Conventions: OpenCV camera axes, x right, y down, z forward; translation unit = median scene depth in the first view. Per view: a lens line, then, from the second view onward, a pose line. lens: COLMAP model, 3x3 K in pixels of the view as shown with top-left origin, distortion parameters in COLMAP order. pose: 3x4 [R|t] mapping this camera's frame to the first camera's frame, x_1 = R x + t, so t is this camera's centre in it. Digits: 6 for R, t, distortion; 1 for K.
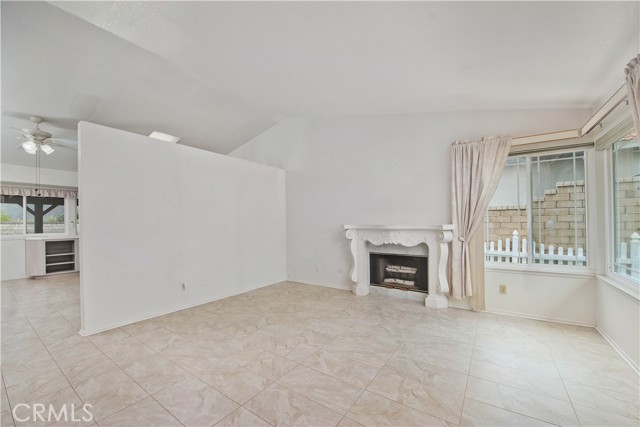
lens RADIAL K [[253.4, 0, 324.1], [0, 253.4, 220.8], [0, 0, 1]] dist [-0.012526, -0.004196]
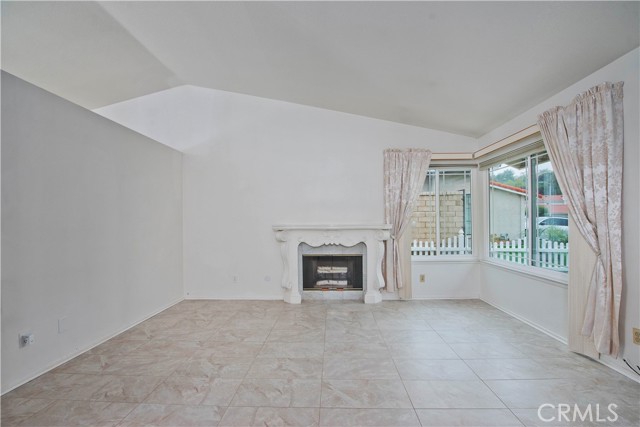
lens RADIAL K [[253.4, 0, 324.1], [0, 253.4, 220.8], [0, 0, 1]] dist [-0.012526, -0.004196]
pose [[0.843599, 0.003666, 0.536961, -0.307770], [-0.002784, 0.999993, -0.002452, 0.003220], [-0.536966, 0.000574, 0.843604, 0.220341]]
